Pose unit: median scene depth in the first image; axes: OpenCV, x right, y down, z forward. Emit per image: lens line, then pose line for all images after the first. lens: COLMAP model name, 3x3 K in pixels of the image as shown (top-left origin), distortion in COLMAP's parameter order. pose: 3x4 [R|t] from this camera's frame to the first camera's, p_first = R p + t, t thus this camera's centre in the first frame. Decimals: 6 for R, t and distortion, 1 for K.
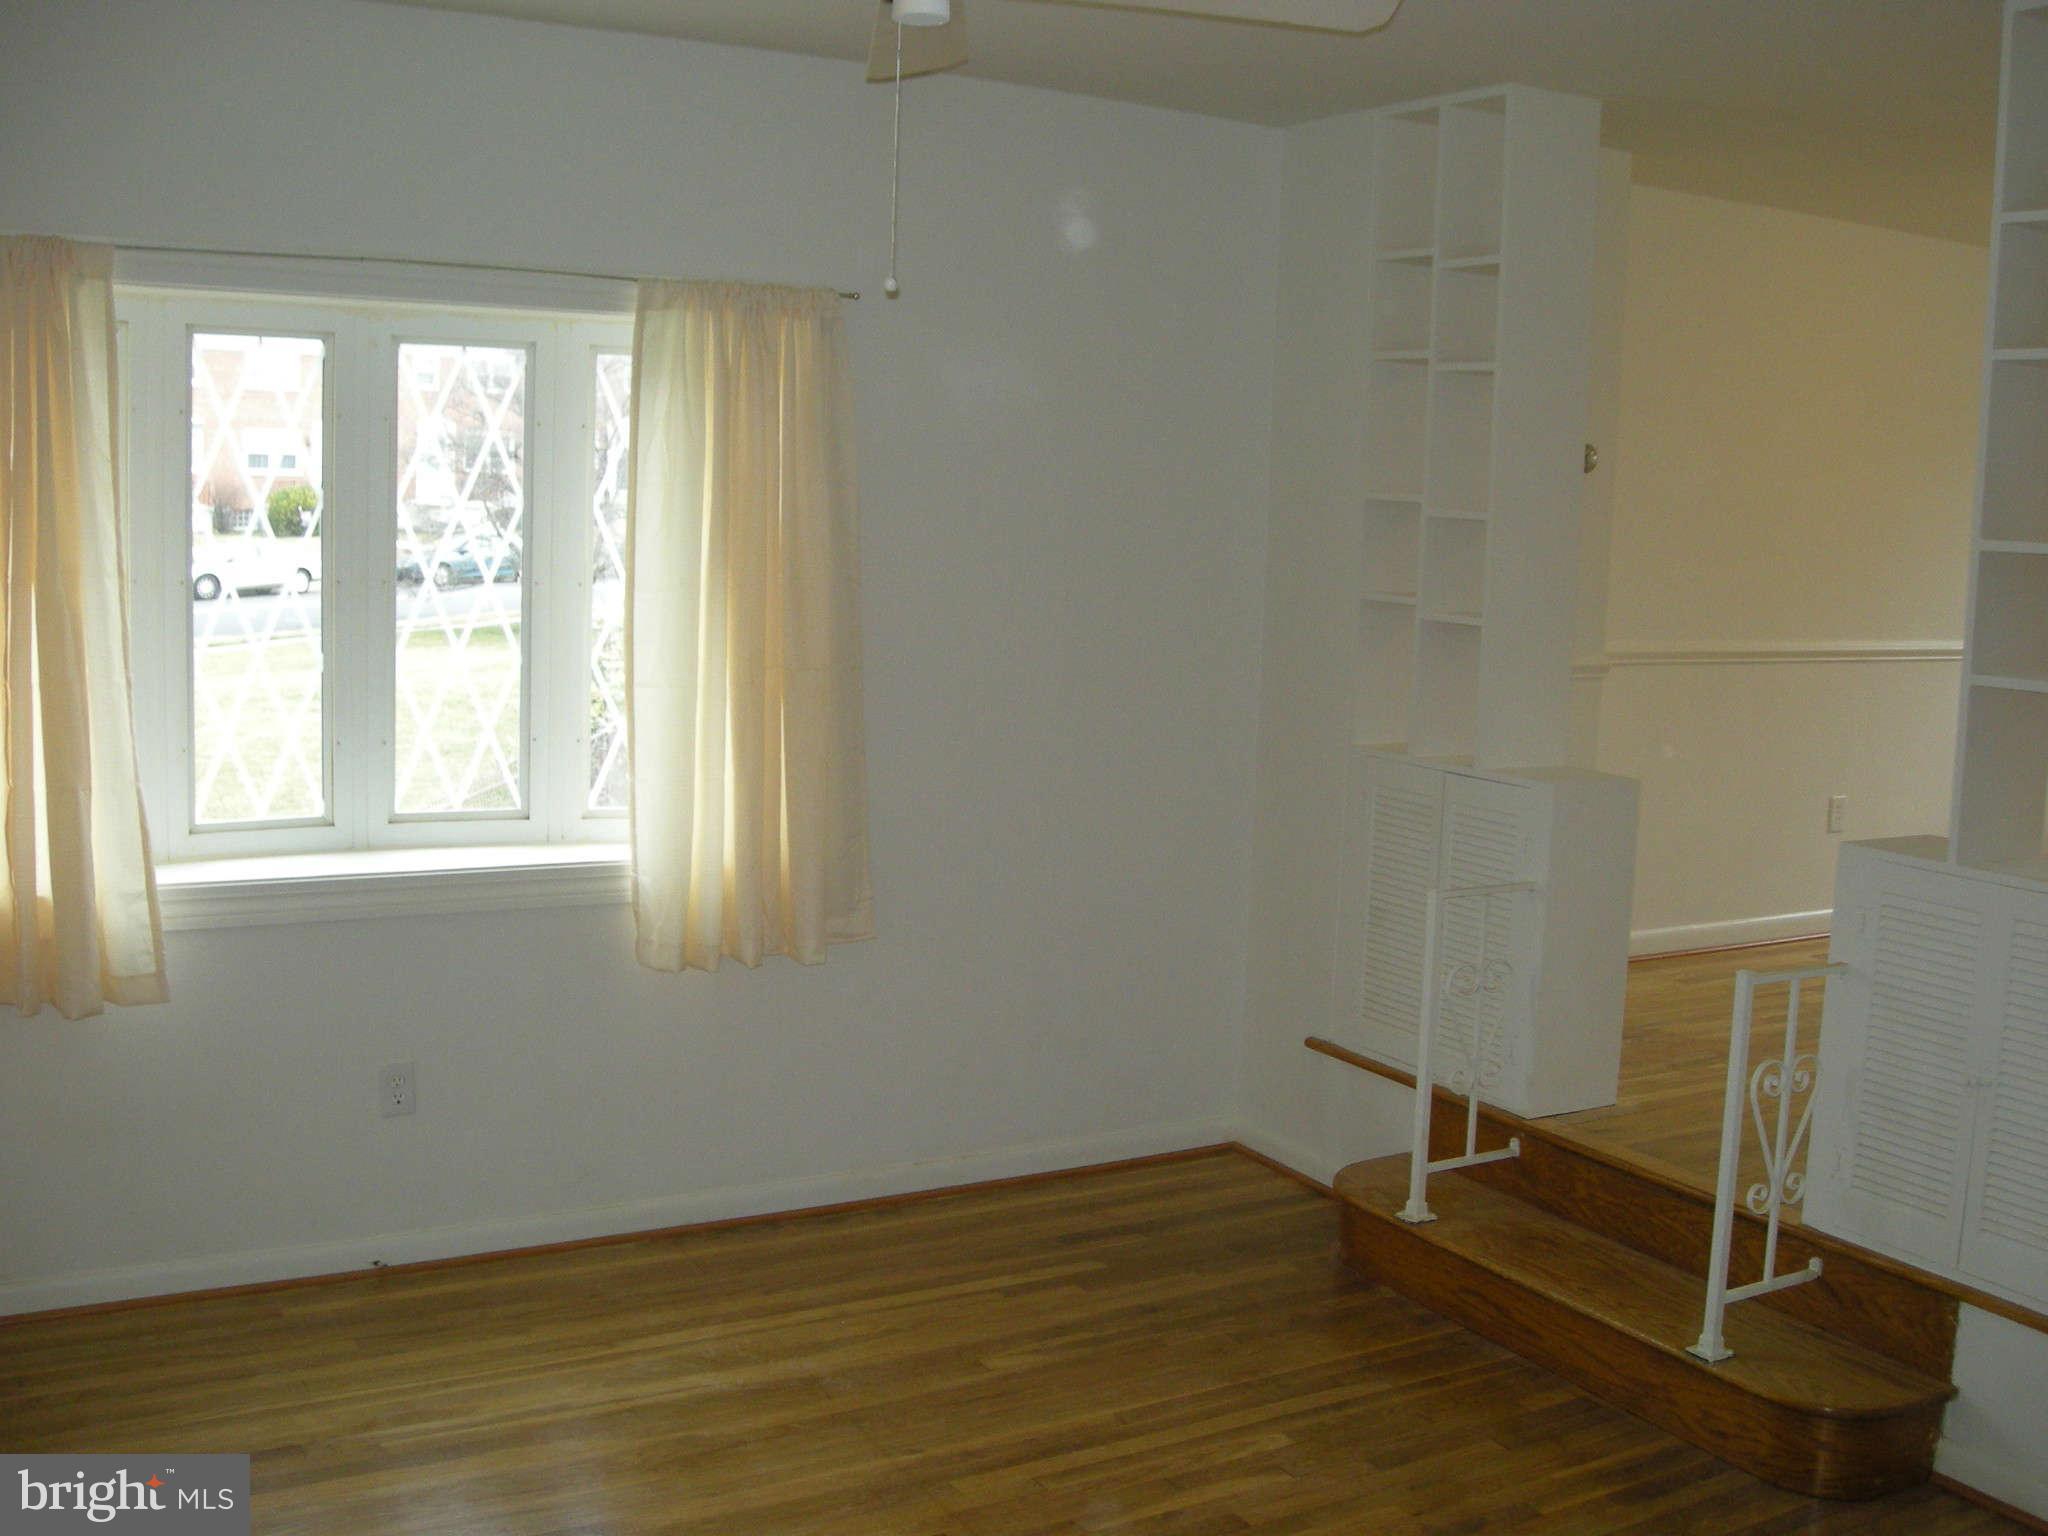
lens RADIAL K [[2114.3, 0, 1024.0], [0, 2114.3, 768.0], [0, 0, 1]] dist [-0.167205, 0.010005]
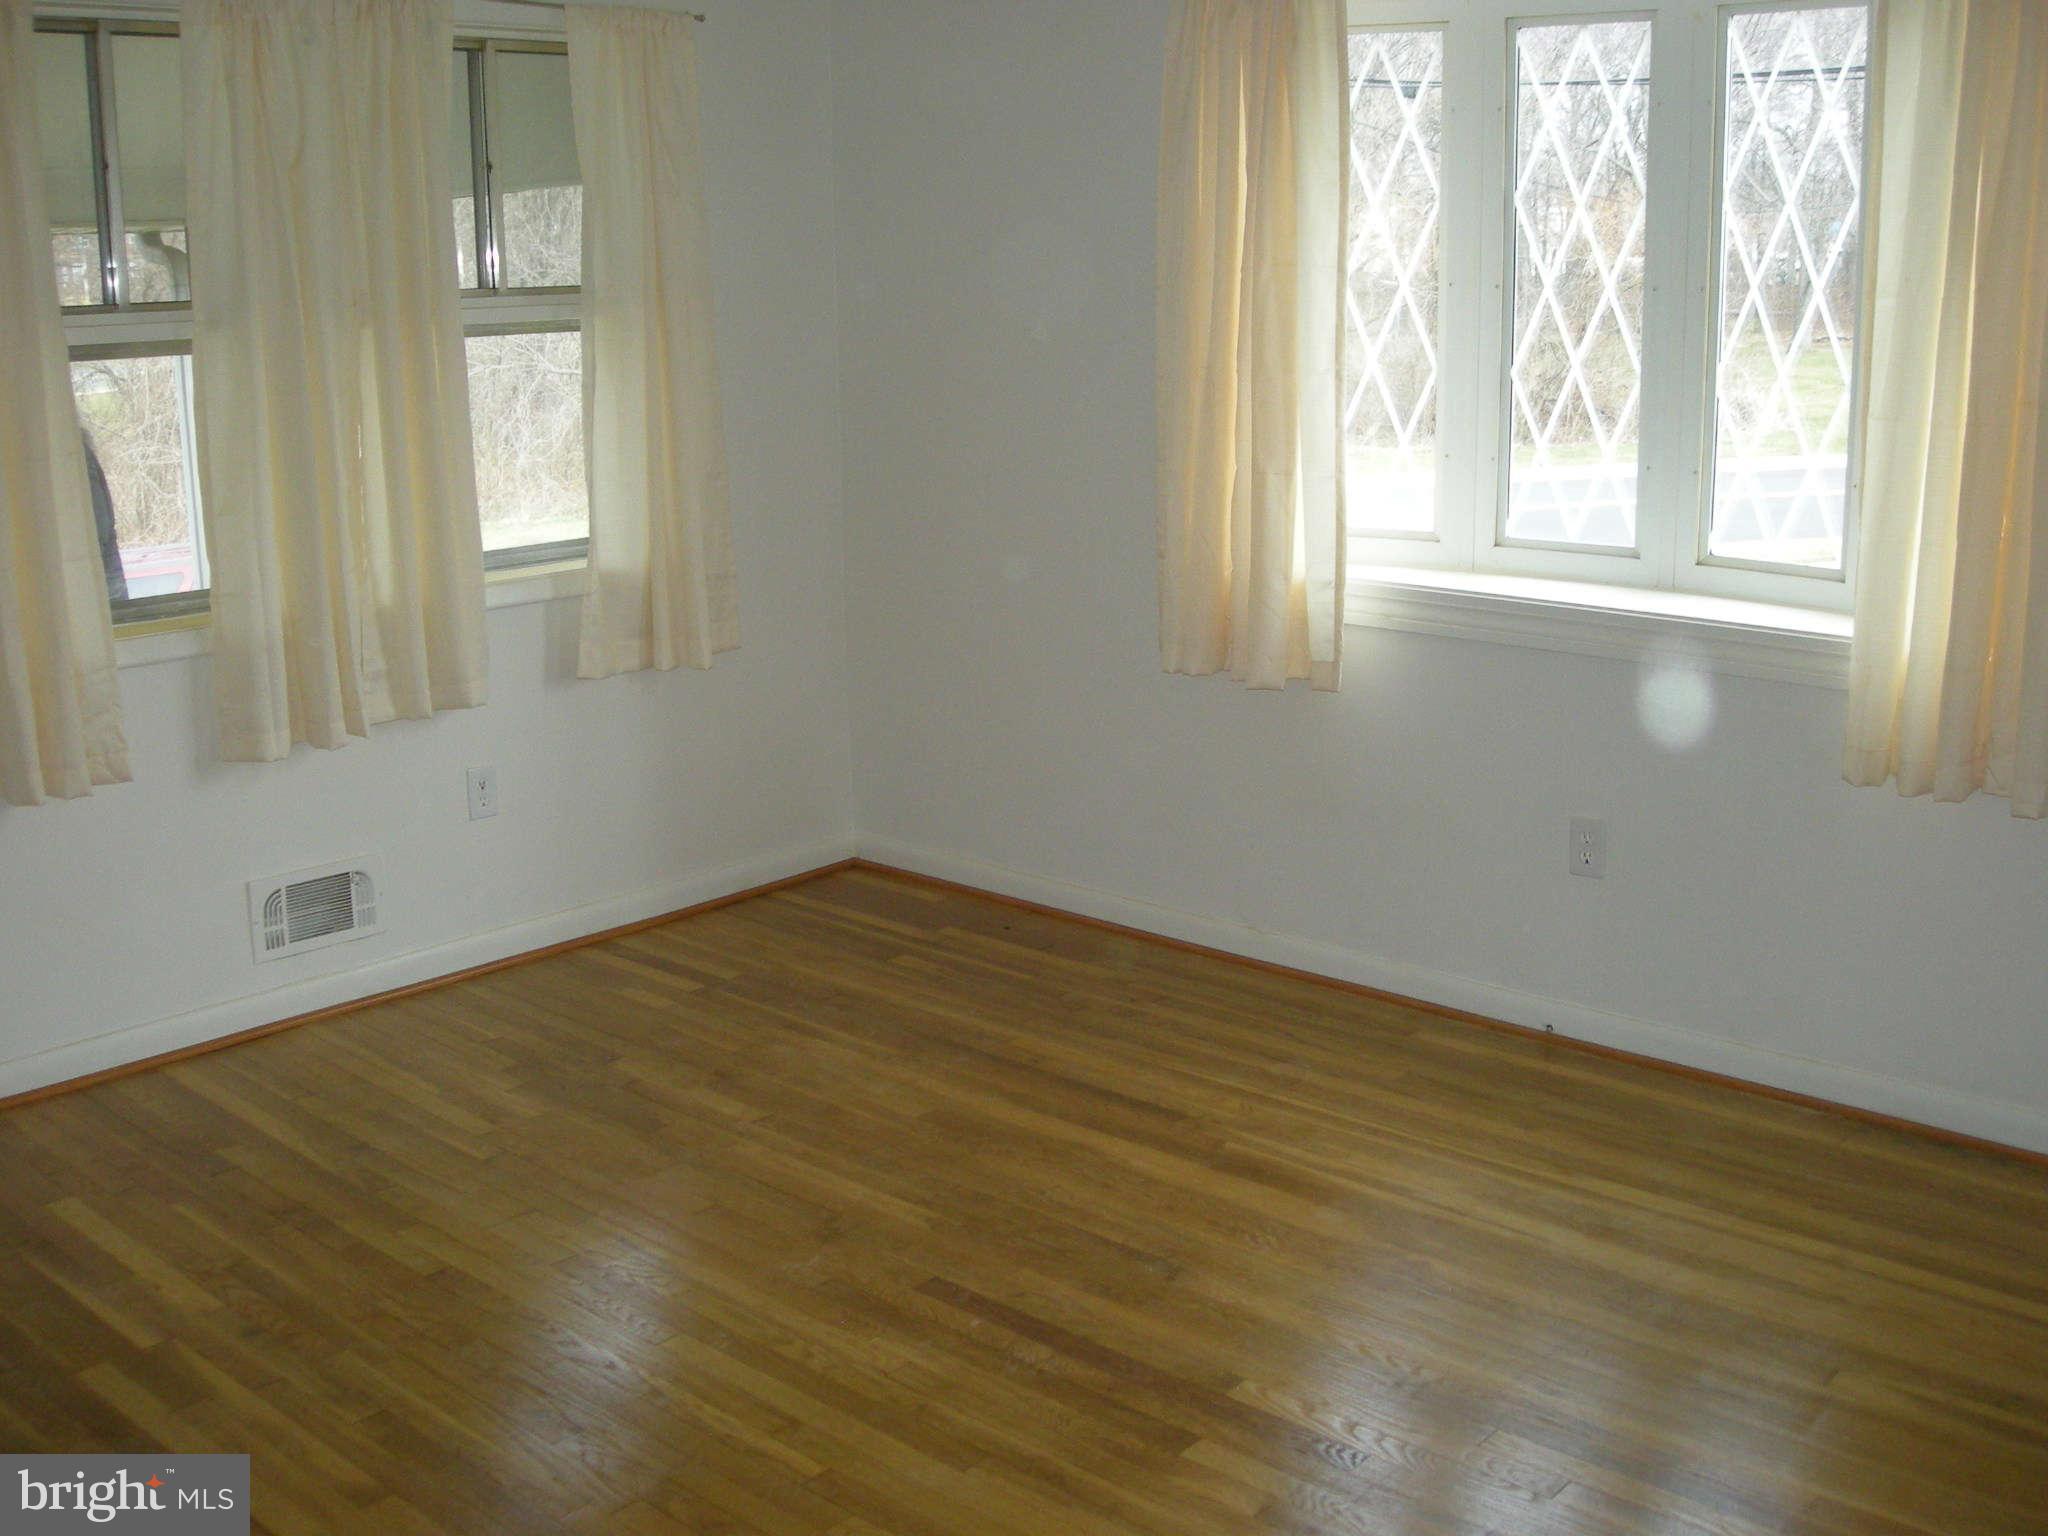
lens RADIAL K [[2173.2, 0, 1034.9], [0, 2173.2, 762.5], [0, 0, 1]] dist [-0.177247, 0.110500]
pose [[0.300992, 0.182809, -0.935940, 0.518972], [-0.102390, 0.981975, 0.158873, -0.006759], [0.948114, 0.048012, 0.314285, 0.488942]]
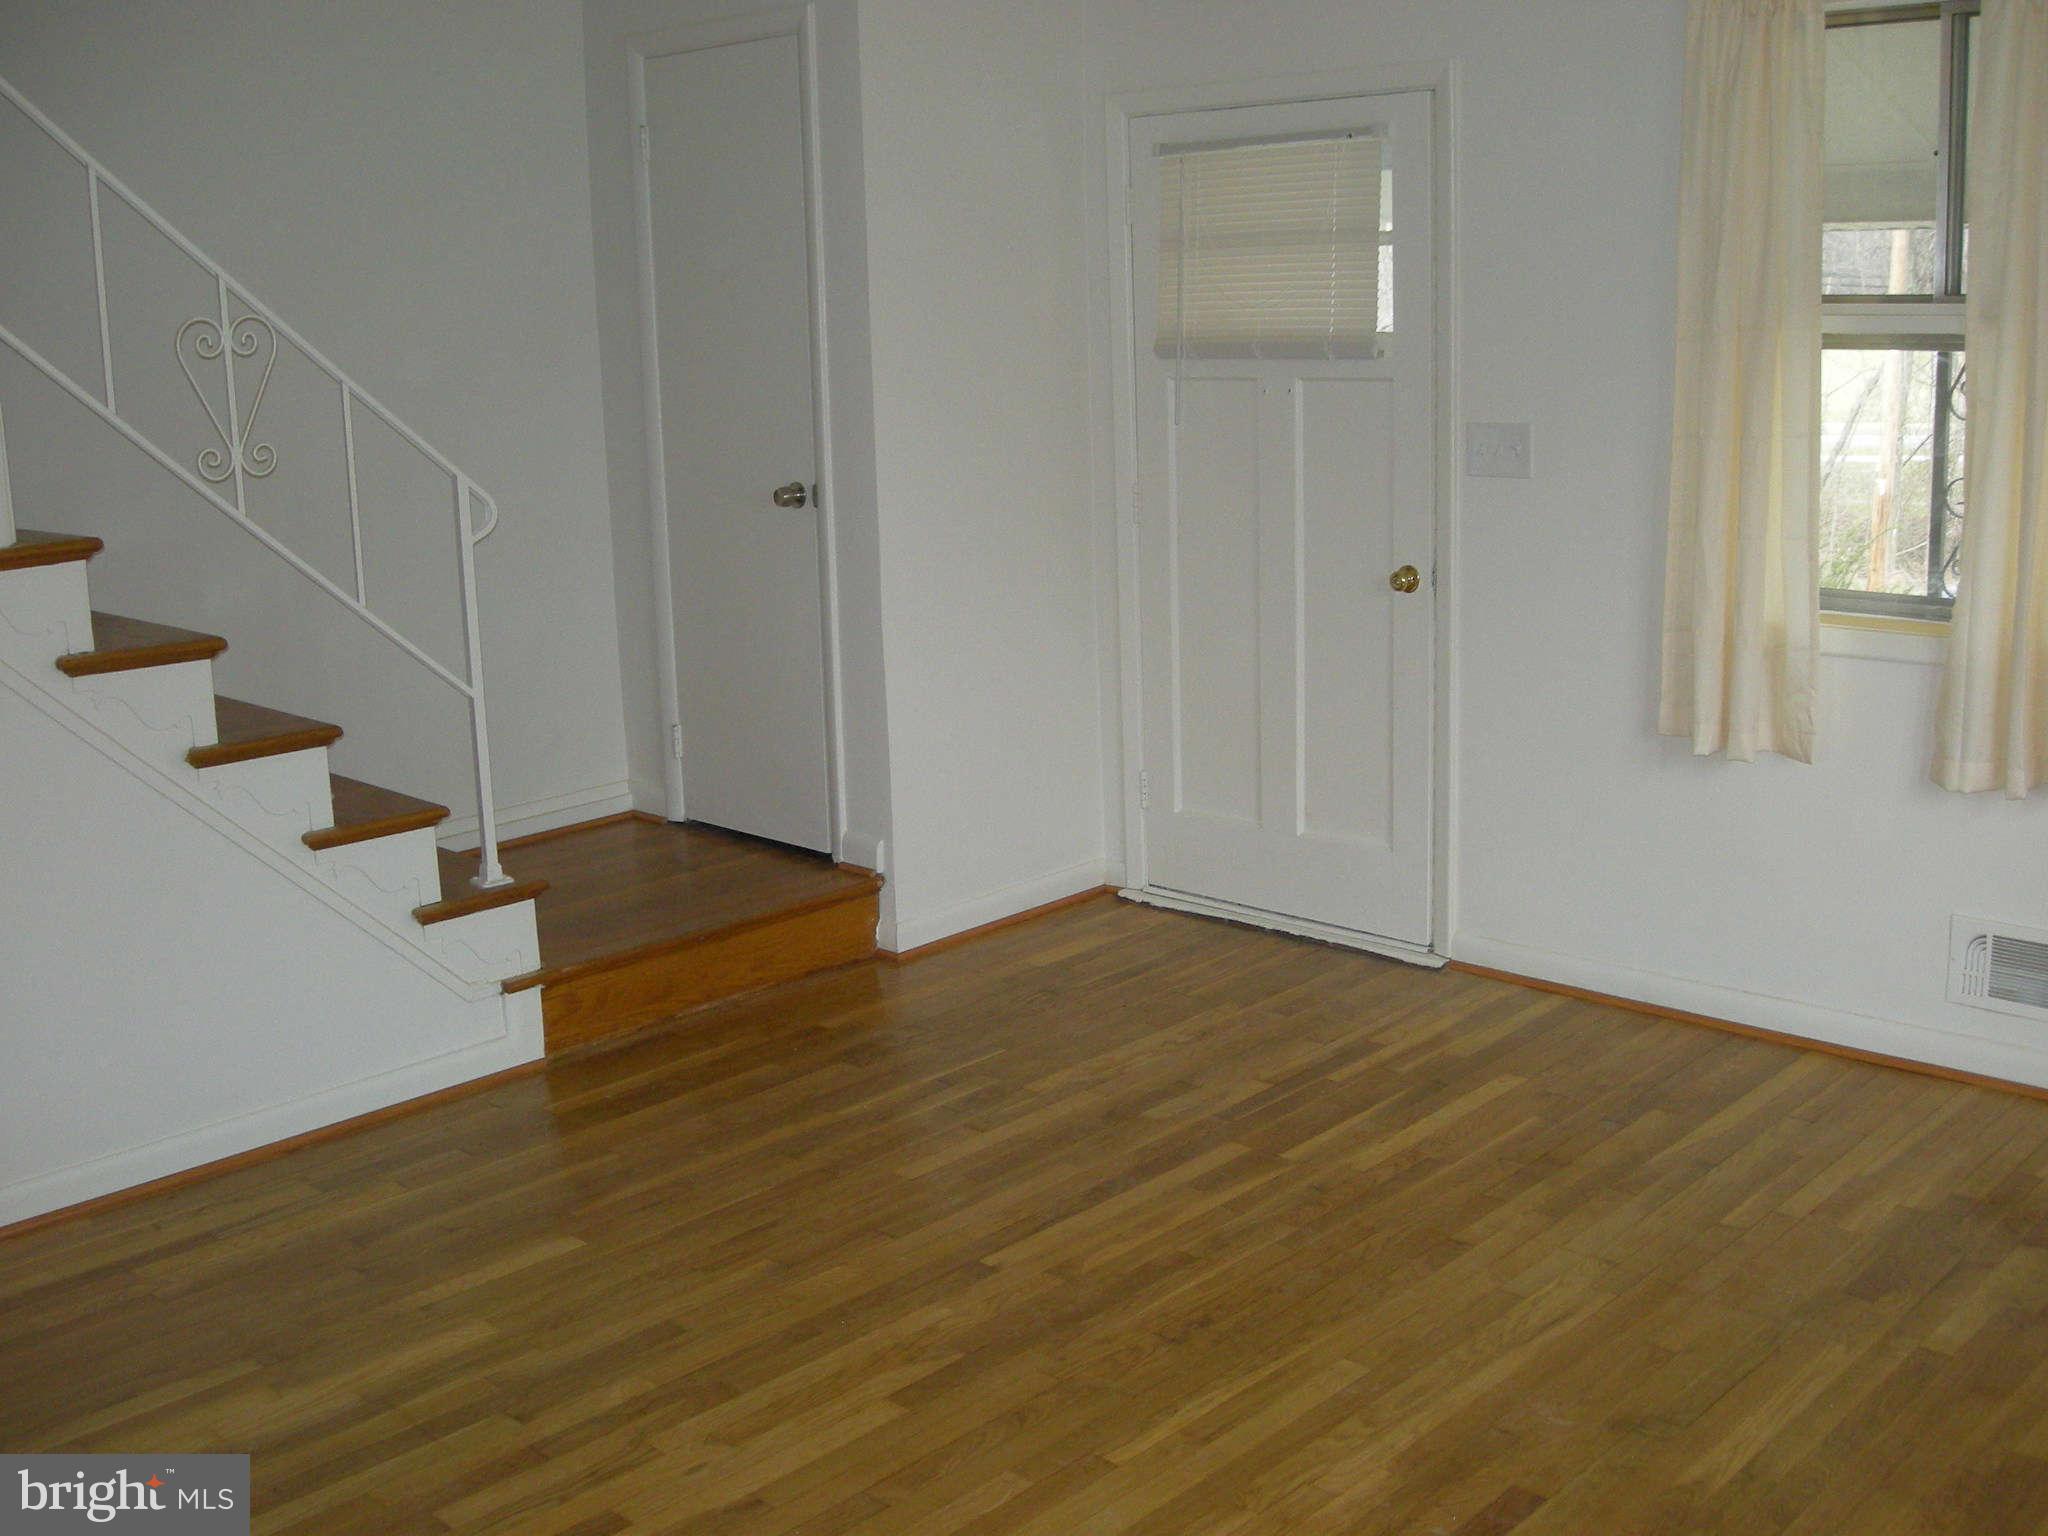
lens RADIAL K [[2173.2, 0, 1034.9], [0, 2173.2, 762.5], [0, 0, 1]] dist [-0.177247, 0.110500]
pose [[-0.963219, 0.054128, -0.263211, 0.076305], [-0.034470, 0.946523, 0.320789, -0.112709], [0.266499, 0.318063, -0.909843, 1.239945]]
